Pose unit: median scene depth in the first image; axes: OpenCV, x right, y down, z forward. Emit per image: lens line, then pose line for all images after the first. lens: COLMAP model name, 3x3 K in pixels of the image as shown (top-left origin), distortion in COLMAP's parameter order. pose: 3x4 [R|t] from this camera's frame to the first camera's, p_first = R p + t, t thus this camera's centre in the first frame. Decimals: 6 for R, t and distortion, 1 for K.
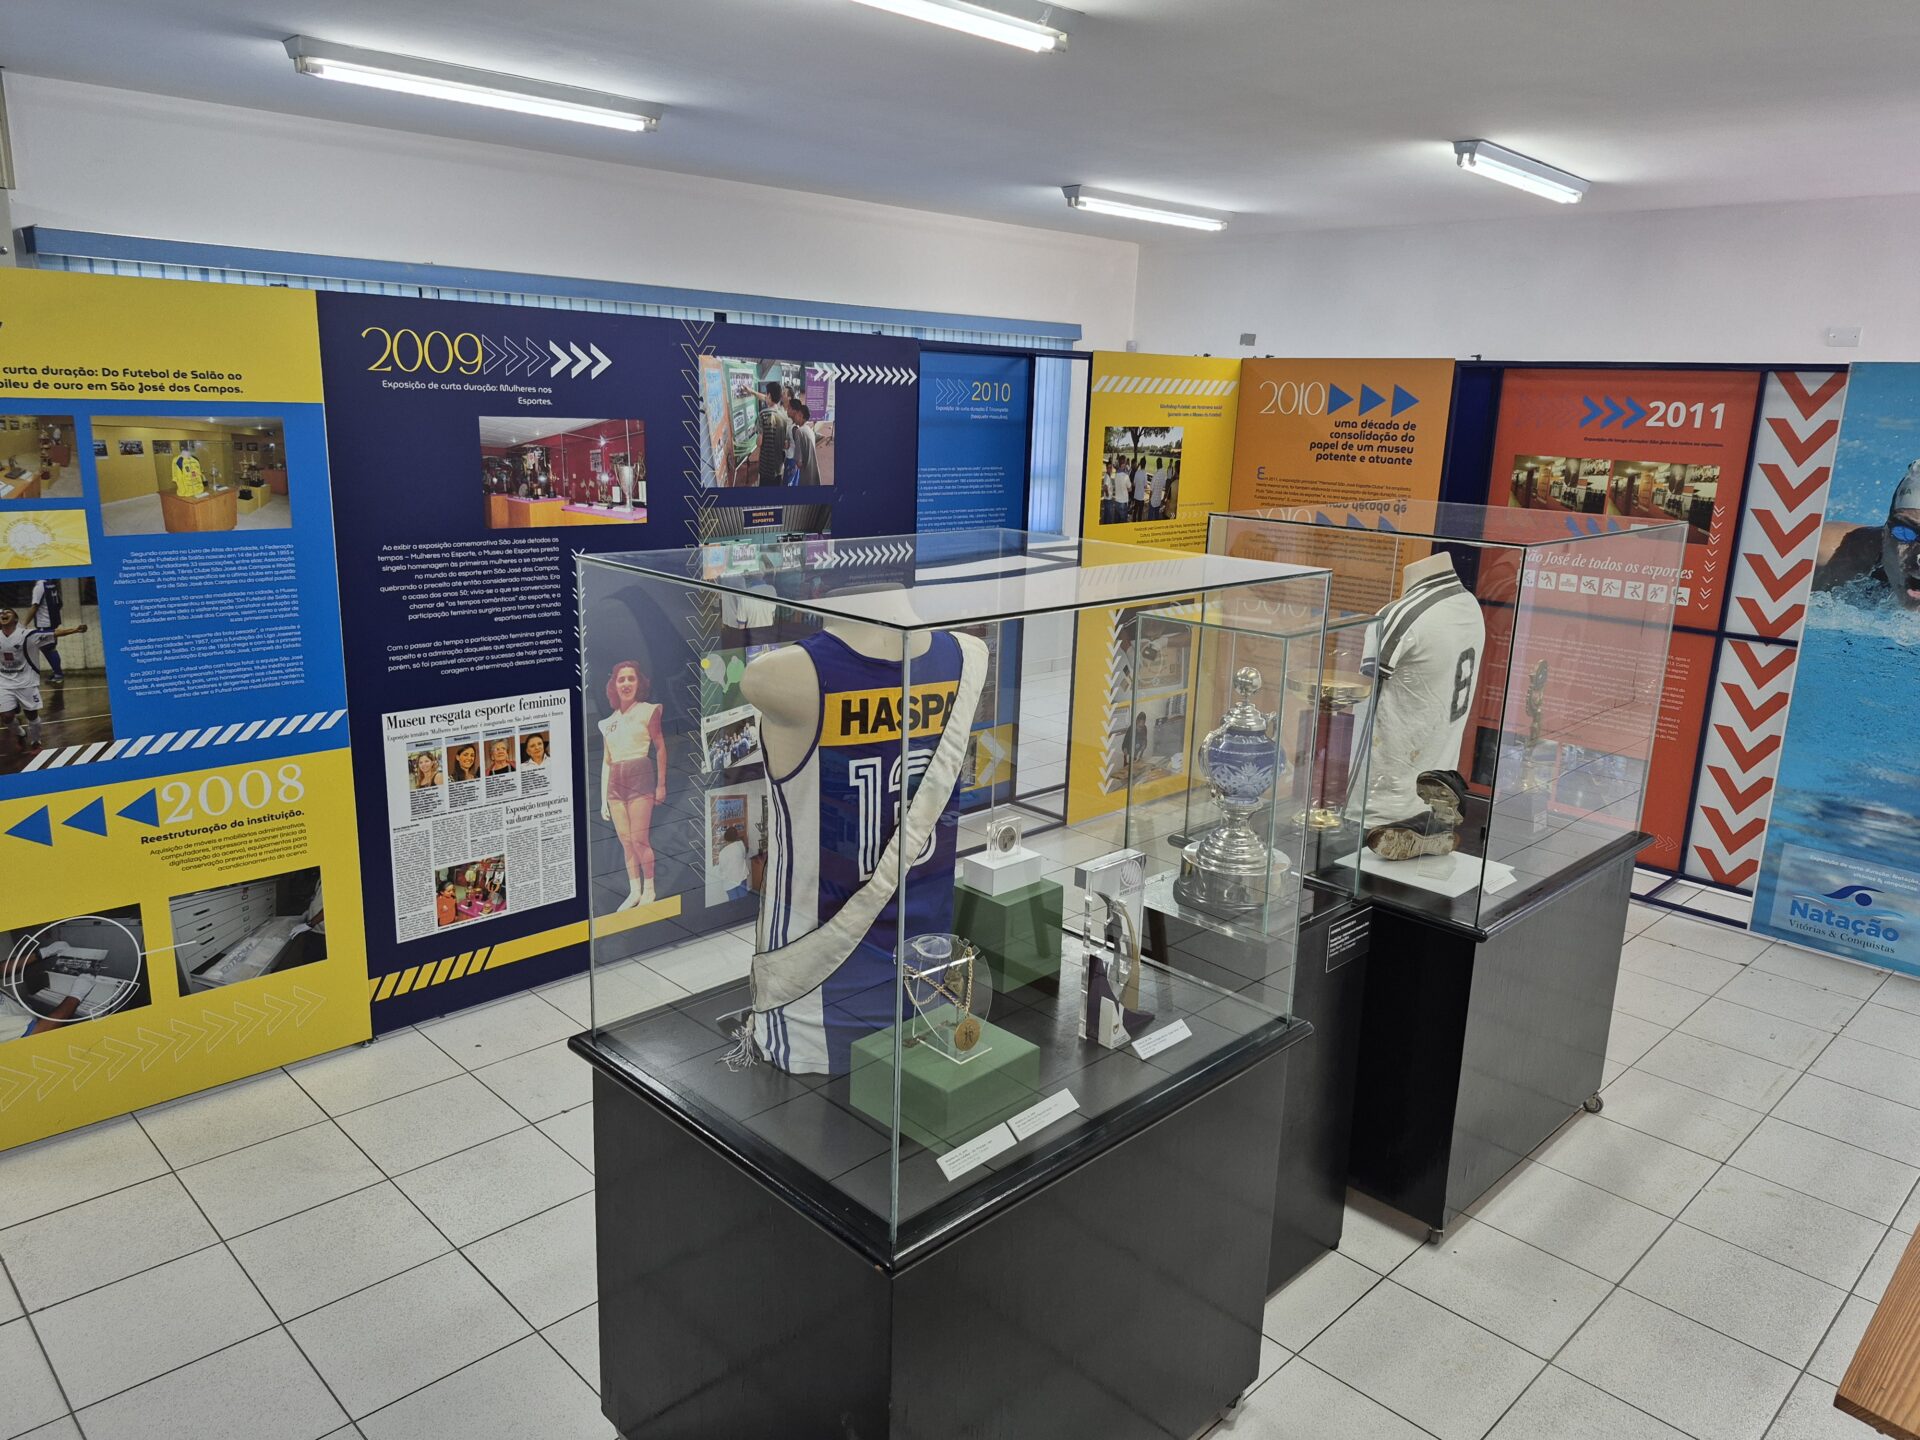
lens RADIAL K [[1350.5, 0, 964.1], [0, 1350.5, 718.2], [0, 0, 1]] dist [0.007770, -0.005914]
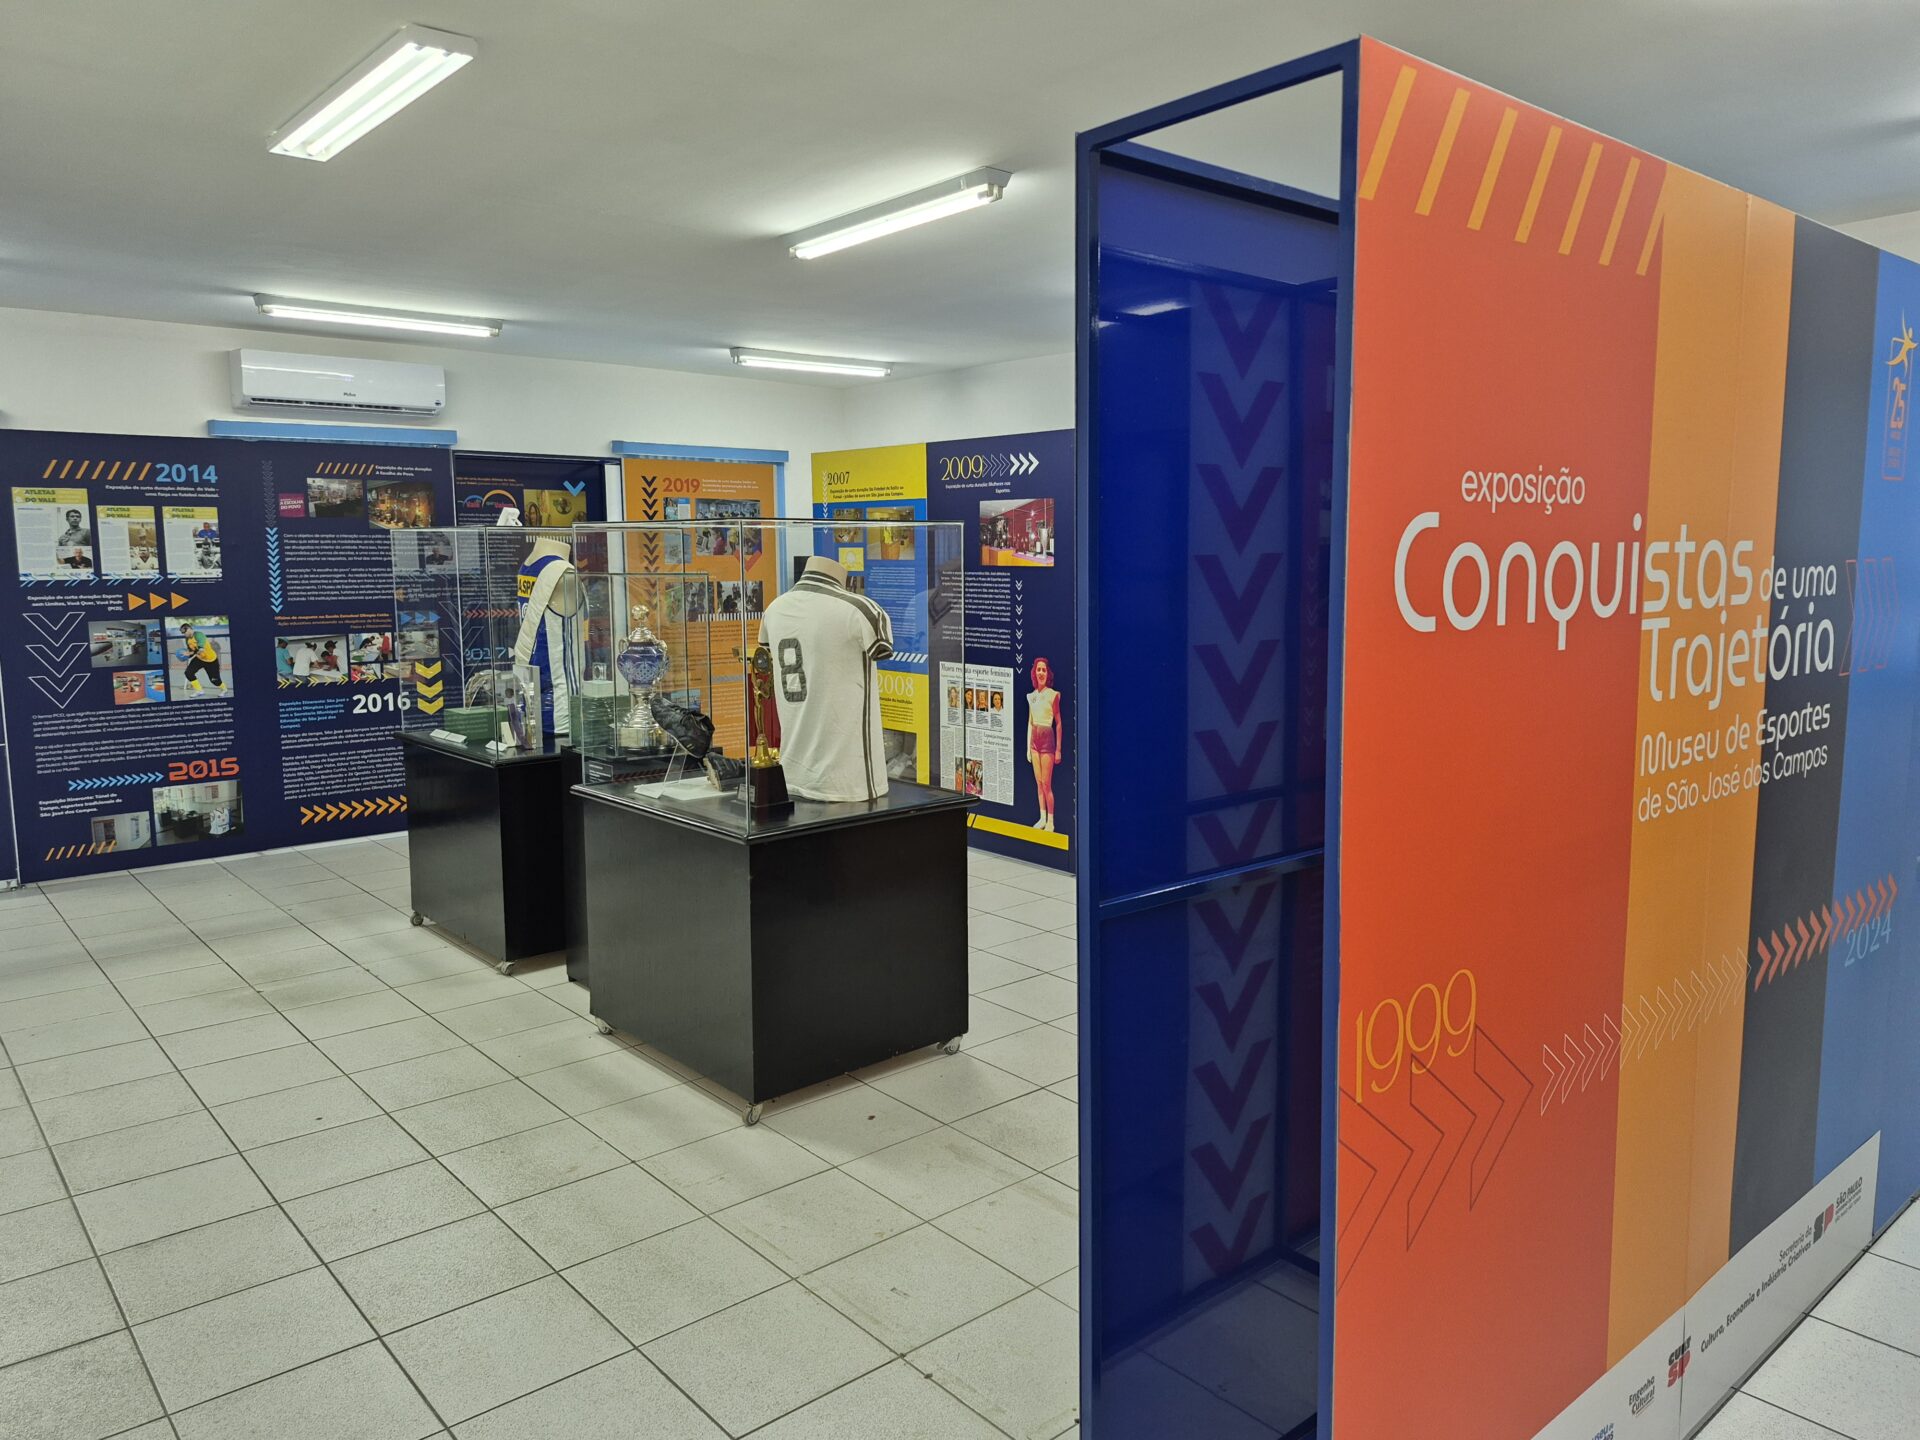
lens RADIAL K [[1350.5, 0, 965.0], [0, 1350.5, 711.0], [0, 0, 1]] dist [0.007770, -0.005914]
pose [[-0.087721, 0.086163, -0.992412, 1.333007], [-0.228076, 0.968051, 0.104208, -0.129692], [0.969684, 0.235487, -0.065267, 1.095478]]
